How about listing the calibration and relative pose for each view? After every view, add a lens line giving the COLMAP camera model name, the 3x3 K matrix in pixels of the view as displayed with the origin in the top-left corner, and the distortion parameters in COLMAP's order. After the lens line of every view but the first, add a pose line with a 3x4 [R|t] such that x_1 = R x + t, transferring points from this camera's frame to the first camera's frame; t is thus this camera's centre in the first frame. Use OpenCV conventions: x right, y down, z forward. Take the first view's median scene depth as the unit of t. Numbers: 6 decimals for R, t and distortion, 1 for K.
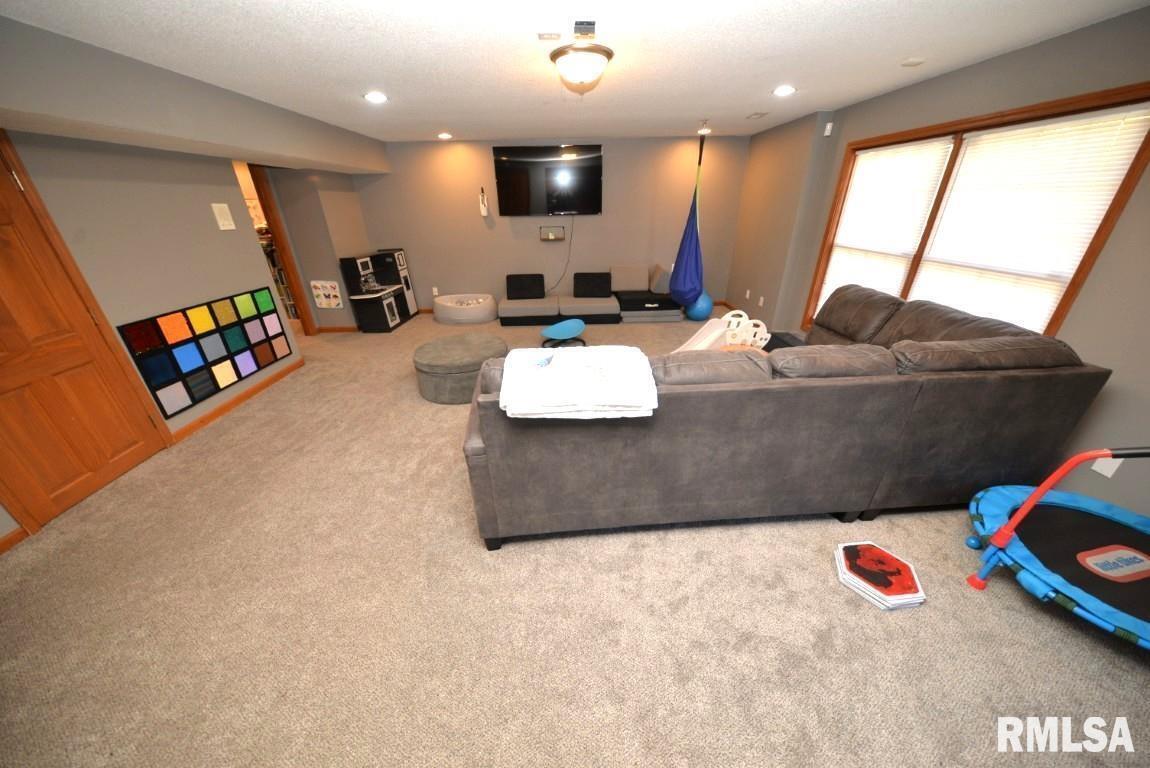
lens RADIAL K [[377.7, 0, 576.4], [0, 377.7, 387.8], [0, 0, 1]] dist [0.003260, -0.005635]
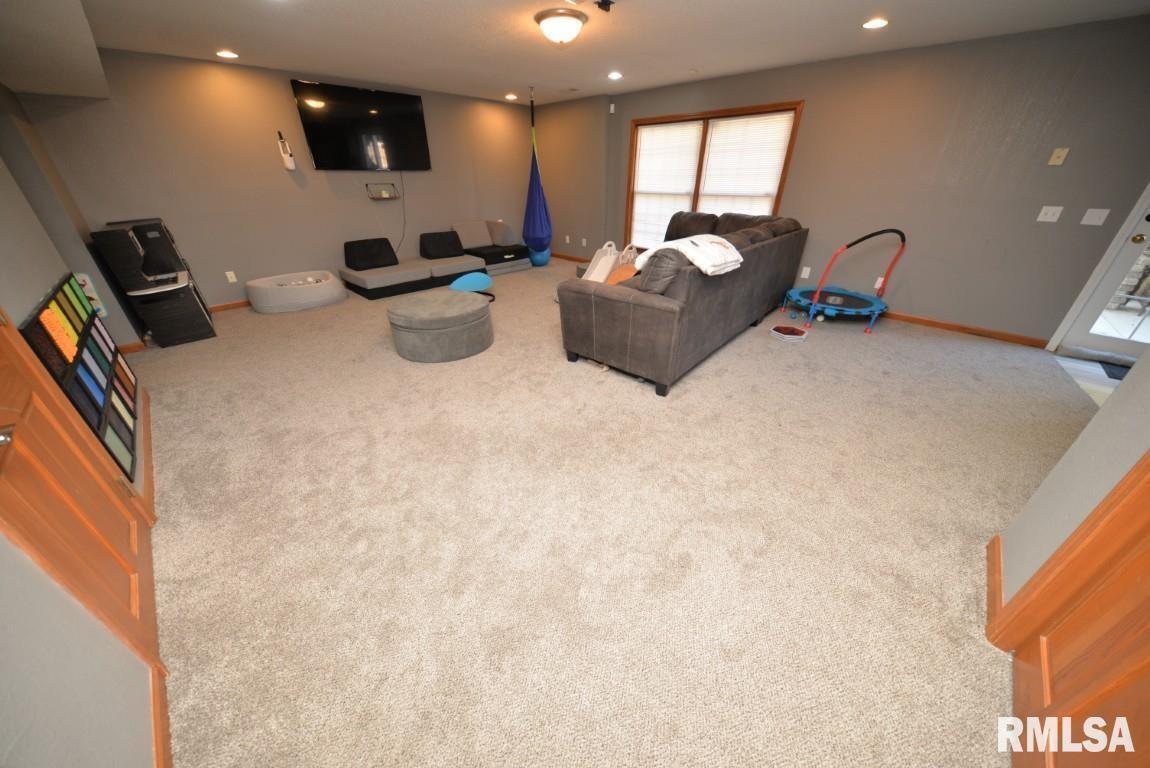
lens RADIAL K [[377.7, 0, 576.4], [0, 377.7, 387.8], [0, 0, 1]] dist [0.003260, -0.005635]
pose [[0.712563, -0.327790, 0.620328, -0.621155], [0.297455, 0.941900, 0.156031, 0.040641], [-0.635433, 0.073338, 0.768666, 0.065067]]
